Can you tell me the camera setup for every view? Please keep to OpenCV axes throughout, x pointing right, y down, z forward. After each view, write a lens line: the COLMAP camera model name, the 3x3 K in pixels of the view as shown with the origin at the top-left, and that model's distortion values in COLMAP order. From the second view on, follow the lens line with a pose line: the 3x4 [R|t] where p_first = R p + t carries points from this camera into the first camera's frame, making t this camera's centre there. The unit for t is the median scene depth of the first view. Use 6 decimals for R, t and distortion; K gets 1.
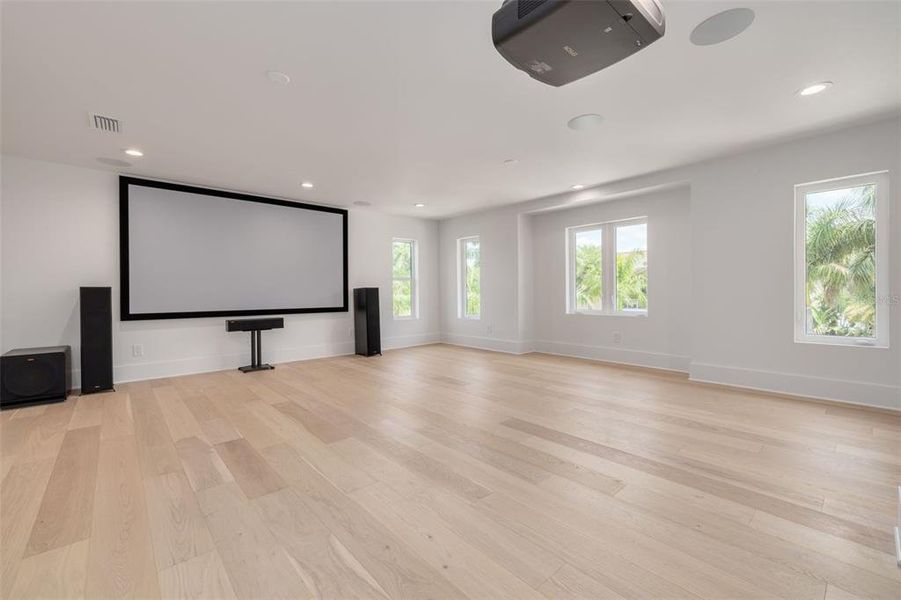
lens RADIAL K [[376.6, 0, 443.9], [0, 376.6, 297.0], [0, 0, 1]] dist [-0.000319, 0.000129]
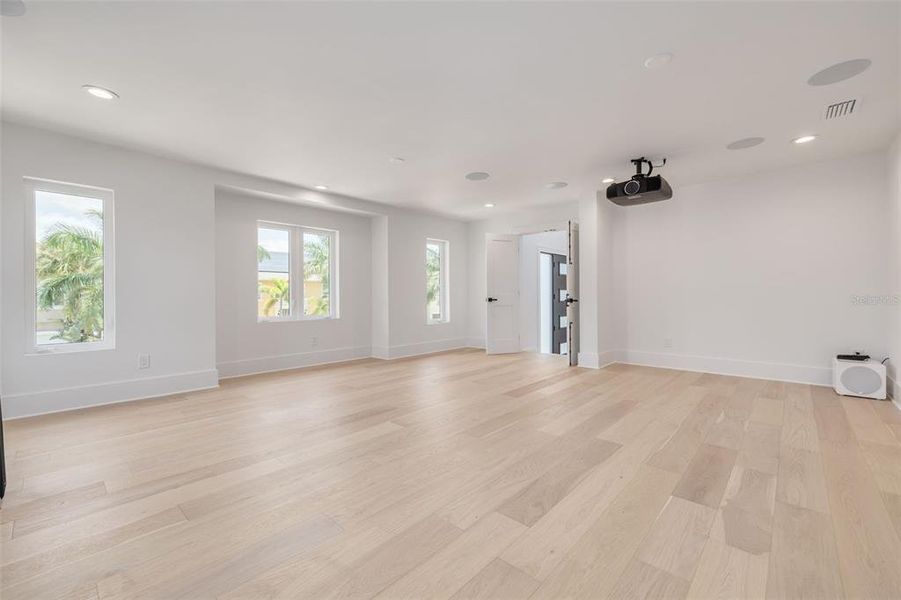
lens RADIAL K [[376.6, 0, 444.0], [0, 376.6, 296.9], [0, 0, 1]] dist [-0.000319, 0.000129]
pose [[-0.099473, 0.005819, 0.995023, -0.956505], [0.020698, 0.999779, -0.003778, -0.003400], [-0.994825, 0.020219, -0.099571, 1.190731]]
